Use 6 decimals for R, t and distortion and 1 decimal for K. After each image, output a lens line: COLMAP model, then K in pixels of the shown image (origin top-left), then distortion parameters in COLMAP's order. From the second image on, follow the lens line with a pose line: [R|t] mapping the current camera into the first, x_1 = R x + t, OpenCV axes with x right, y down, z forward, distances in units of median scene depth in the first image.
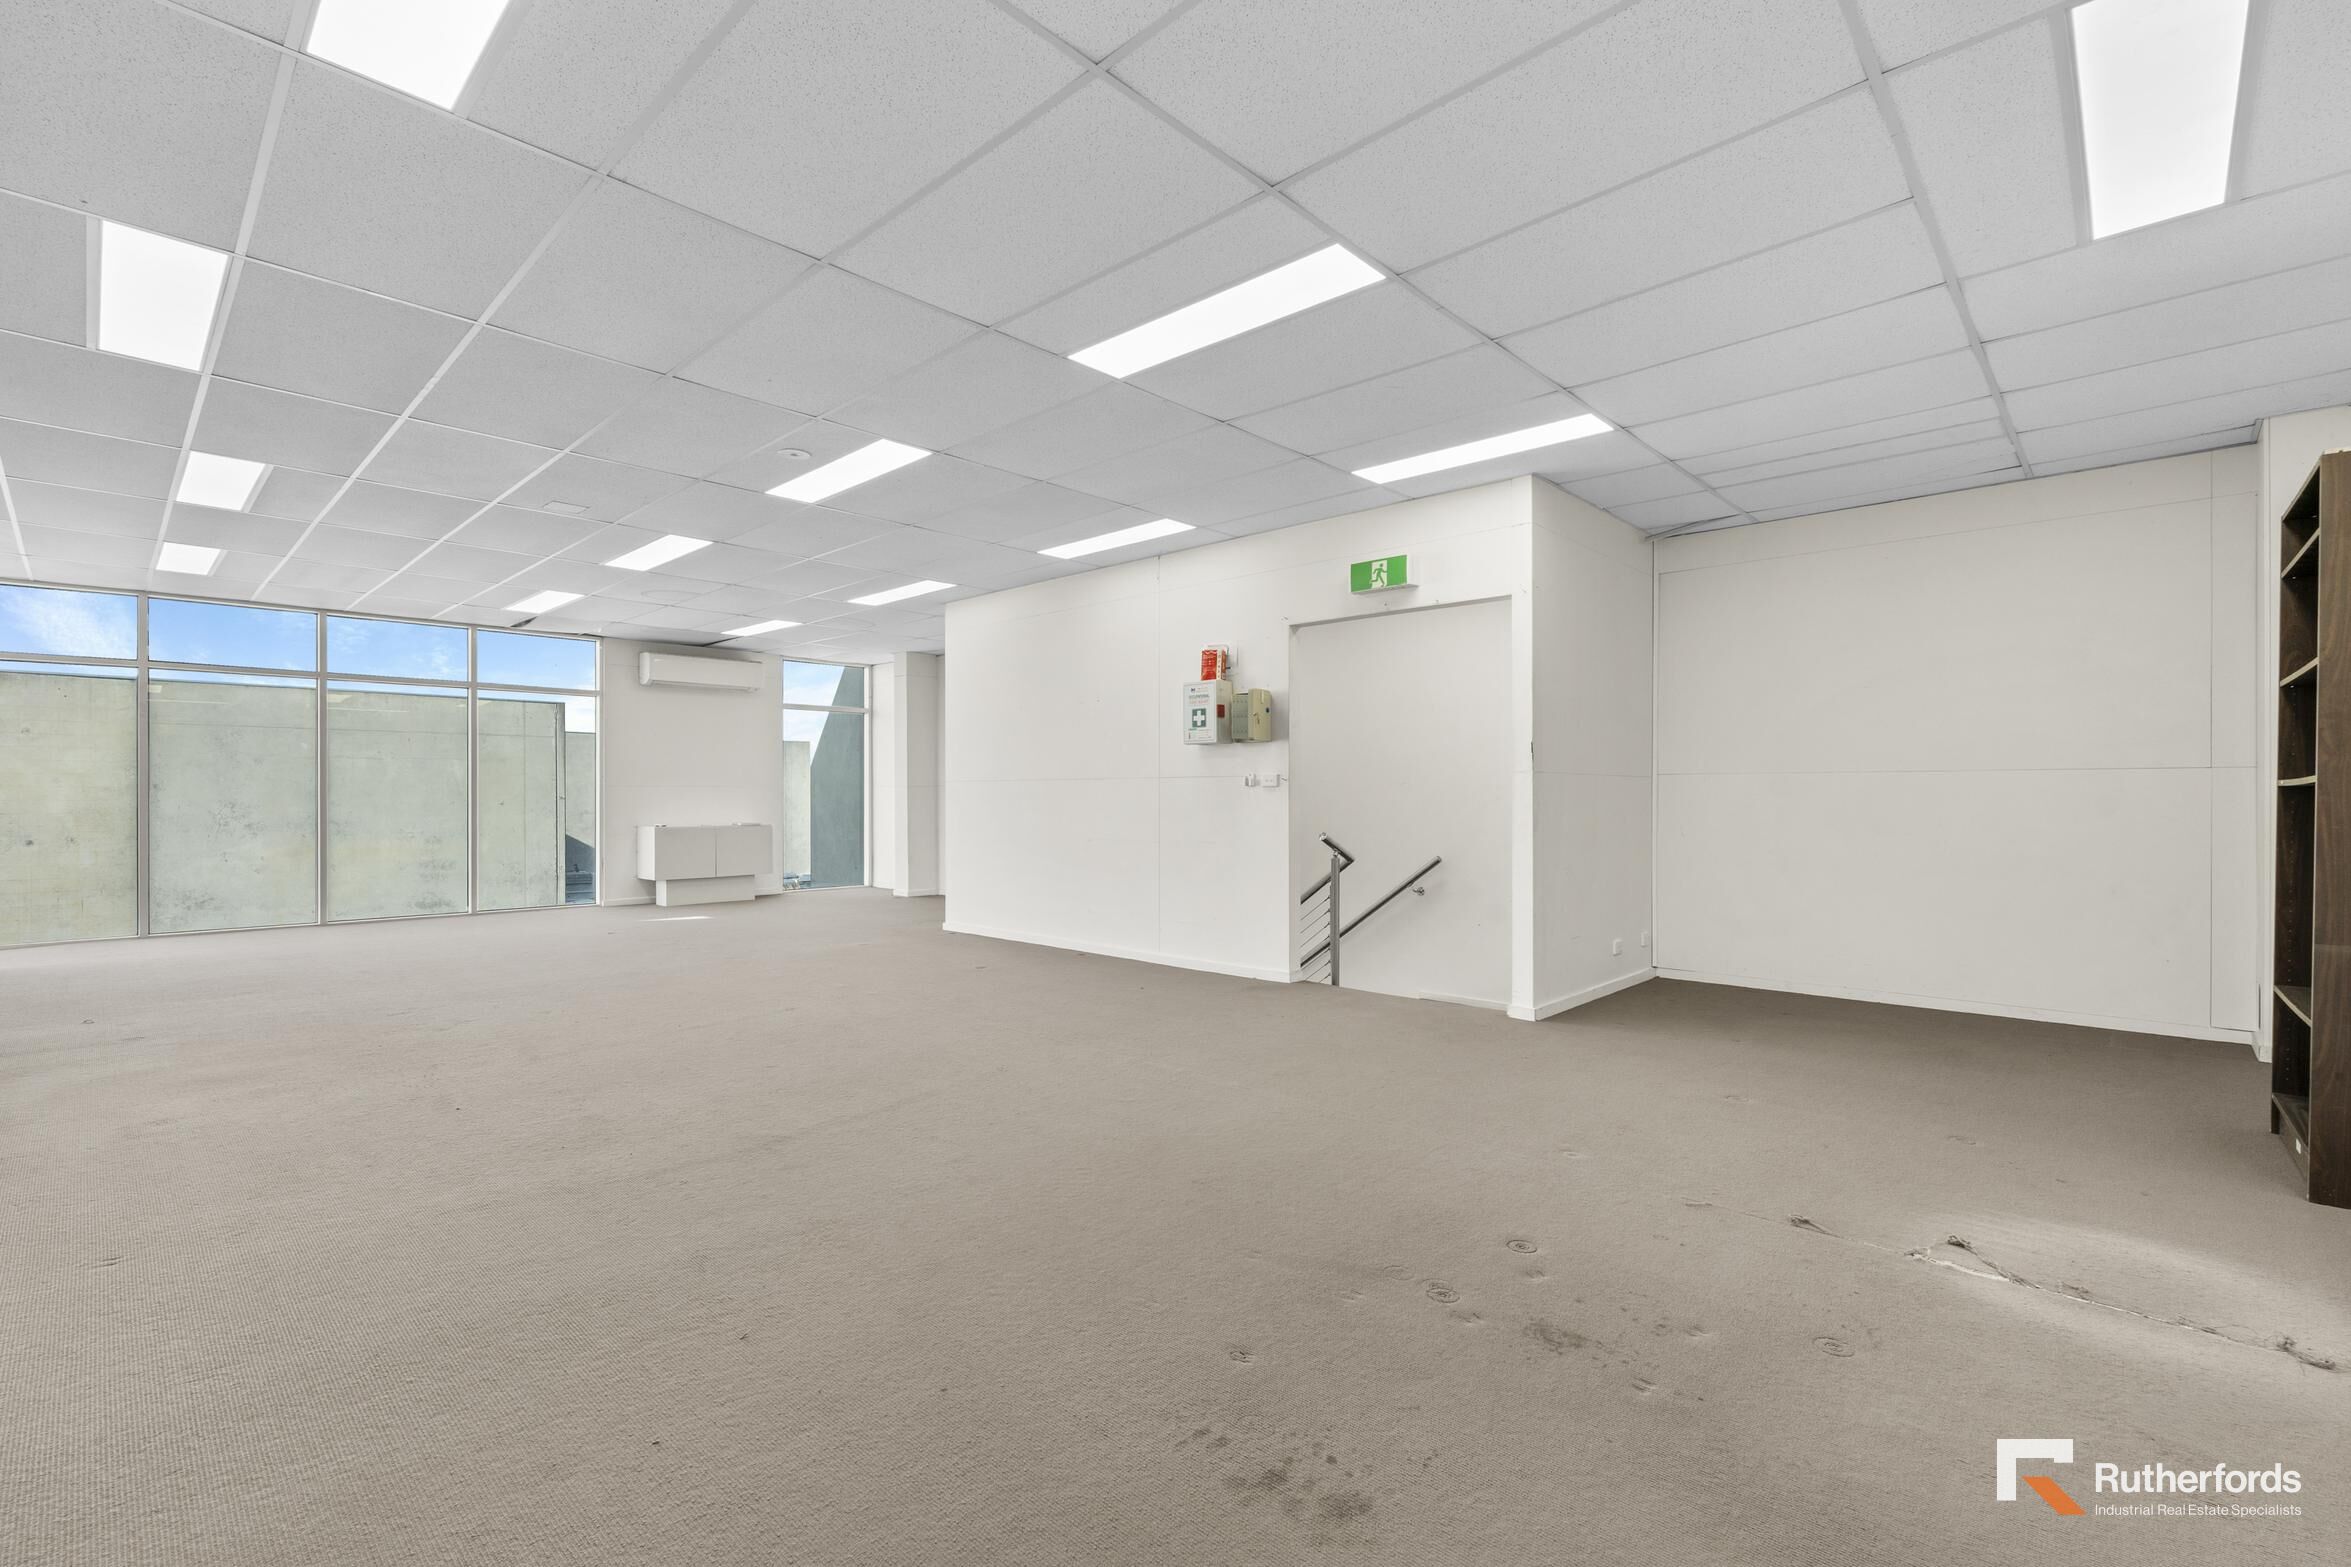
lens RADIAL K [[1047.1, 0, 1192.1], [0, 1047.1, 795.0], [0, 0, 1]] dist [-0.001459, -0.000748]
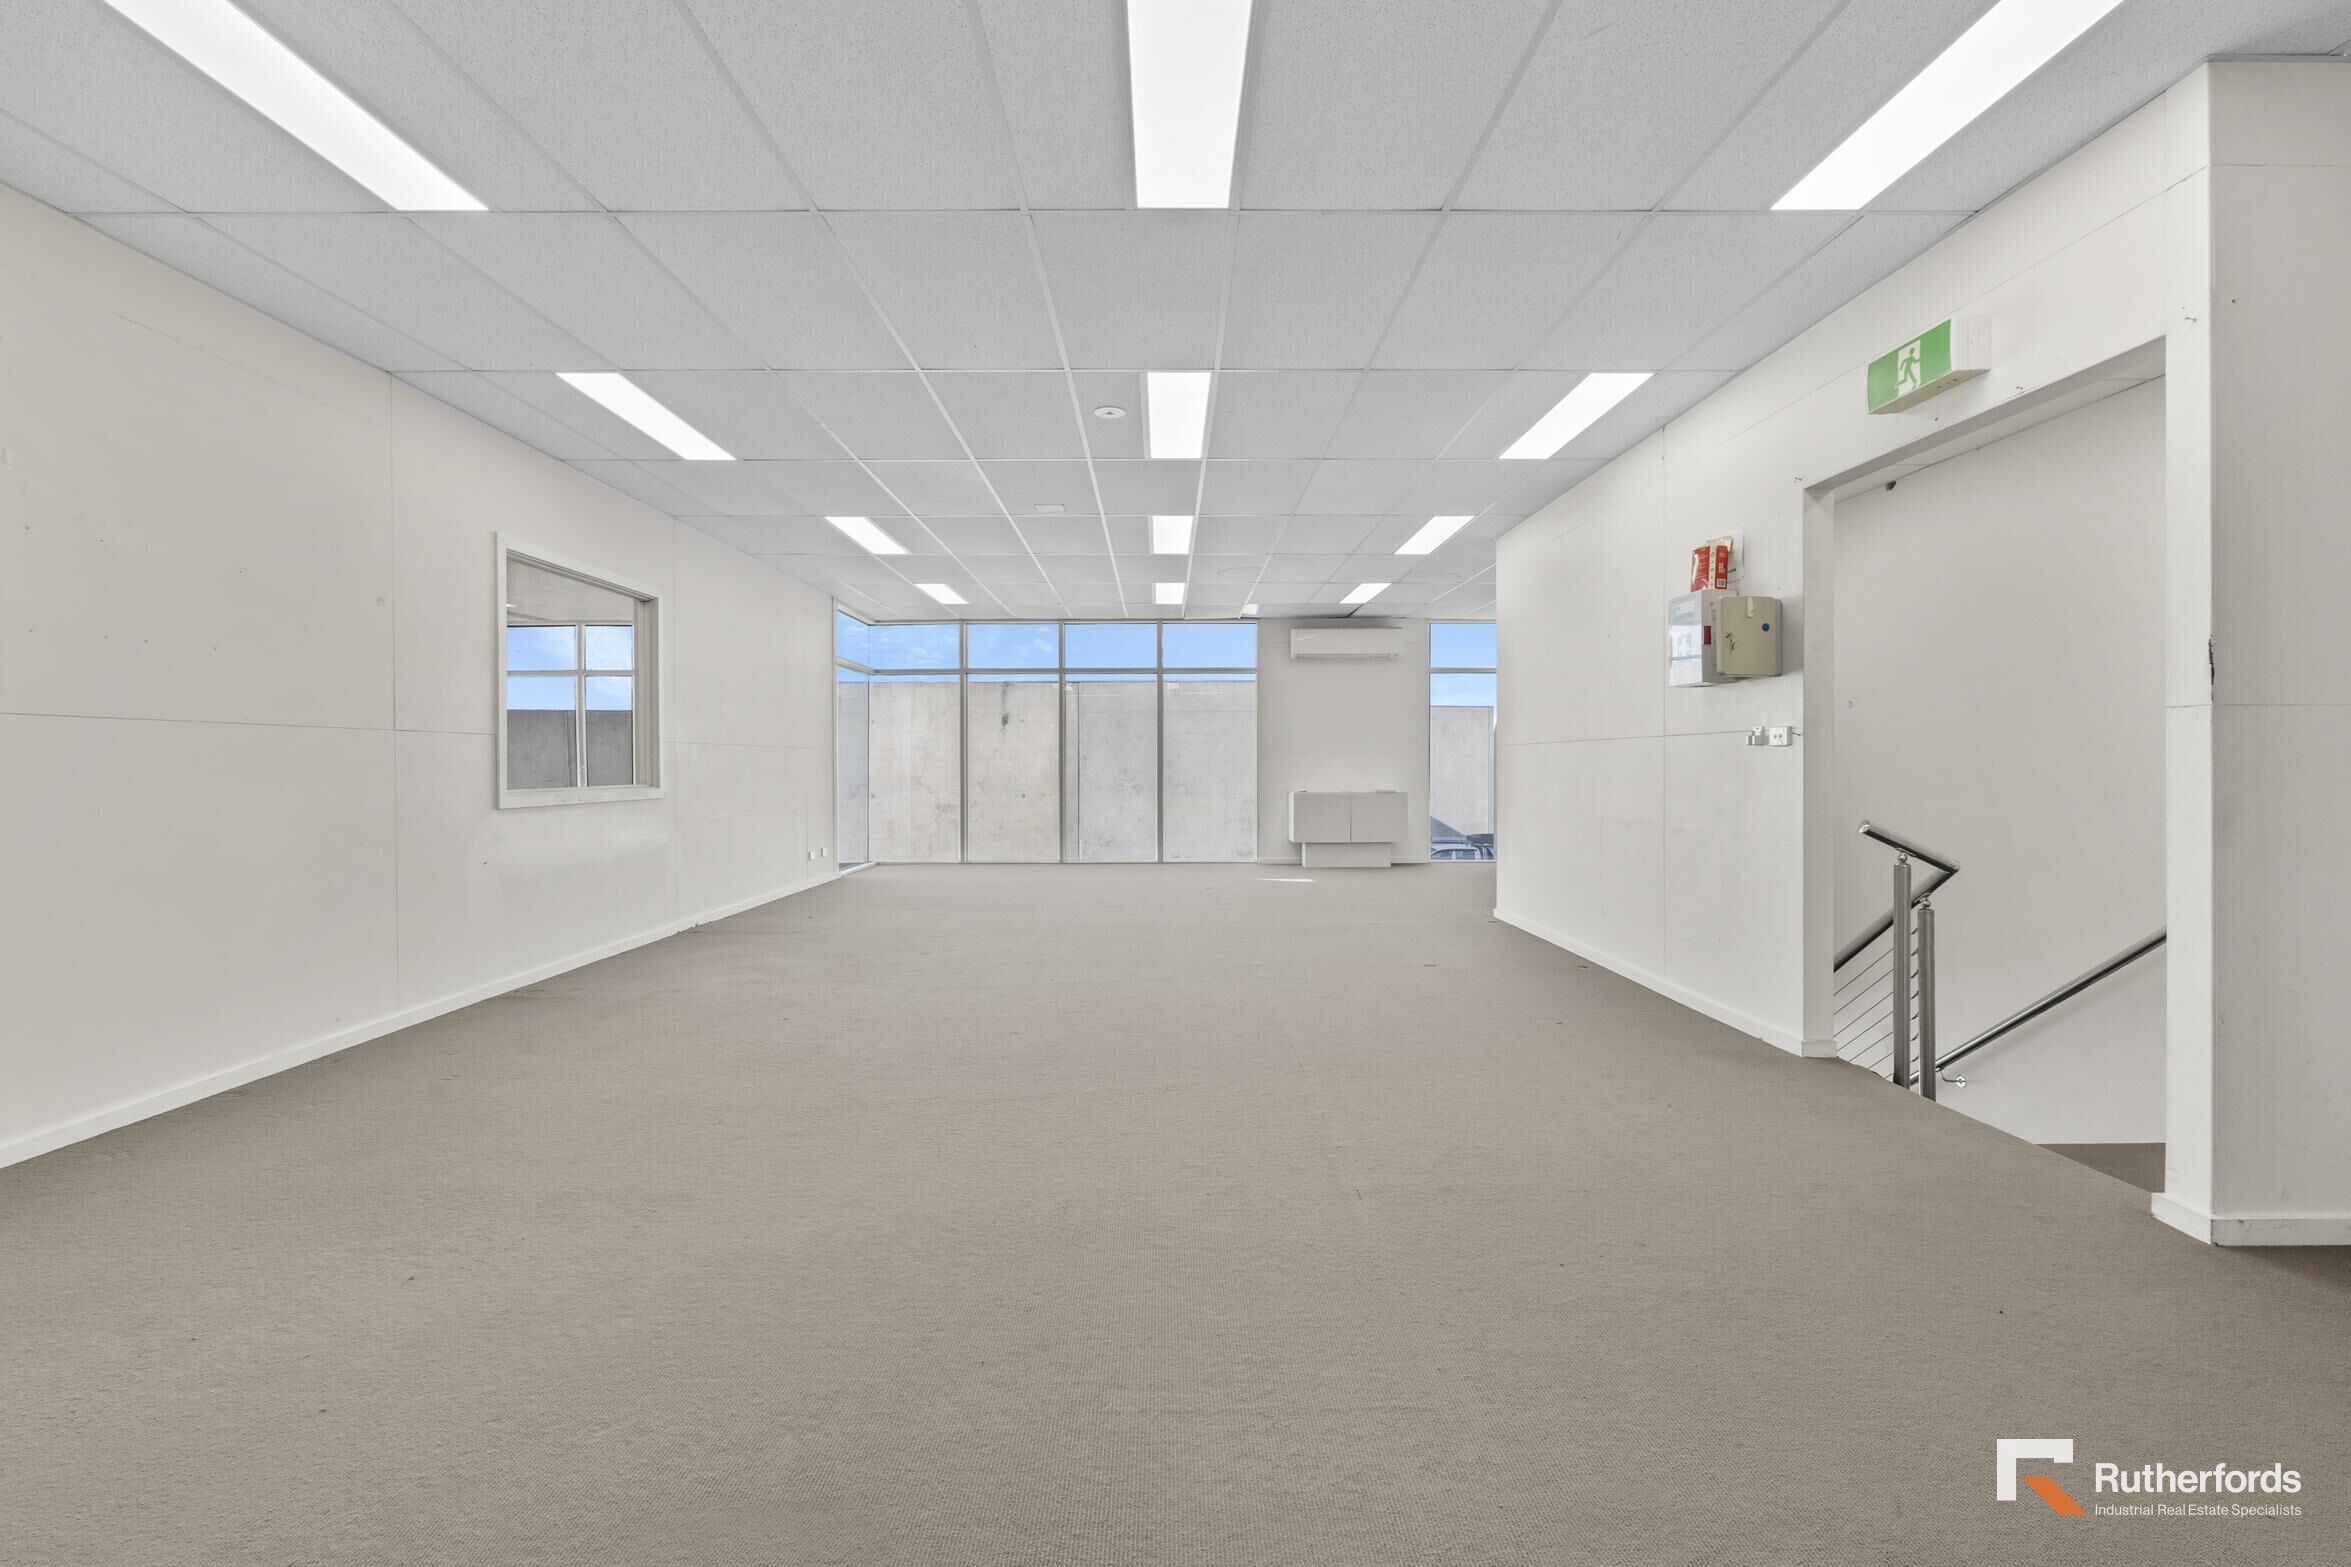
lens RADIAL K [[1047.1, 0, 1174.0], [0, 1047.1, 769.8], [0, 0, 1]] dist [-0.001459, -0.000748]
pose [[0.680281, 0.002651, -0.732947, 0.216300], [0.002133, 0.999982, 0.005596, 0.001777], [0.732949, -0.005370, 0.680263, 0.215539]]
